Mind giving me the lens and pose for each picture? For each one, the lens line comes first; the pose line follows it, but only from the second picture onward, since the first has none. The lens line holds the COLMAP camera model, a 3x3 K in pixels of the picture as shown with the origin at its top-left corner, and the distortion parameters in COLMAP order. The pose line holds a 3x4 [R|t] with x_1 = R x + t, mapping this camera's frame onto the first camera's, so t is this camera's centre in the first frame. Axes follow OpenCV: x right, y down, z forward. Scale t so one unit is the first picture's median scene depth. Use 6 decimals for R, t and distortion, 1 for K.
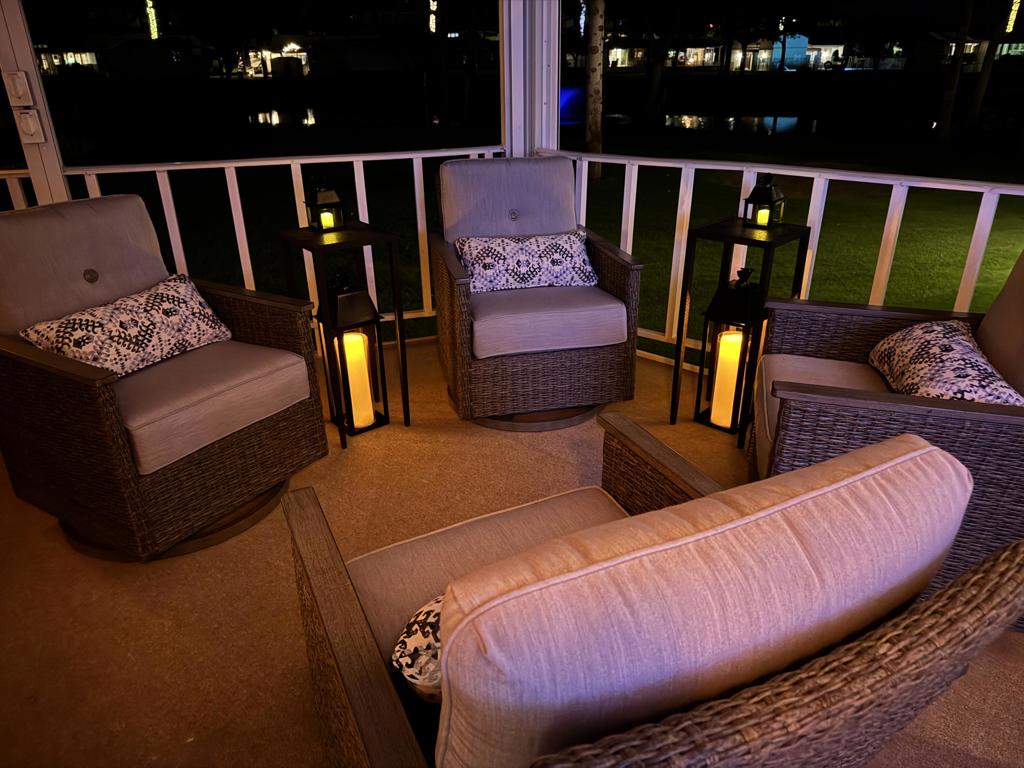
lens RADIAL K [[696.9, 0, 512.0], [0, 696.9, 384.0], [0, 0, 1]] dist [0.157148, -0.284451]
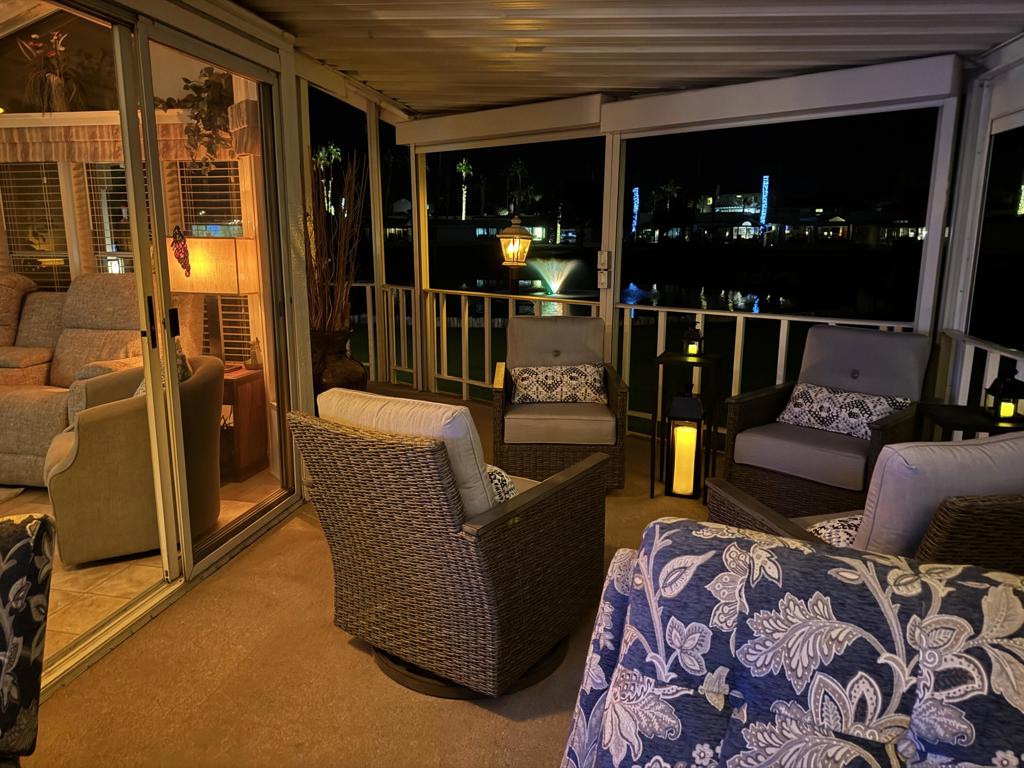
lens RADIAL K [[696.9, 0, 512.0], [0, 696.9, 384.0], [0, 0, 1]] dist [0.157148, -0.284451]
pose [[0.502878, 0.183490, -0.844657, 0.768091], [-0.357181, 0.933984, -0.009757, -0.008120], [0.787106, 0.306602, 0.535219, -0.095583]]
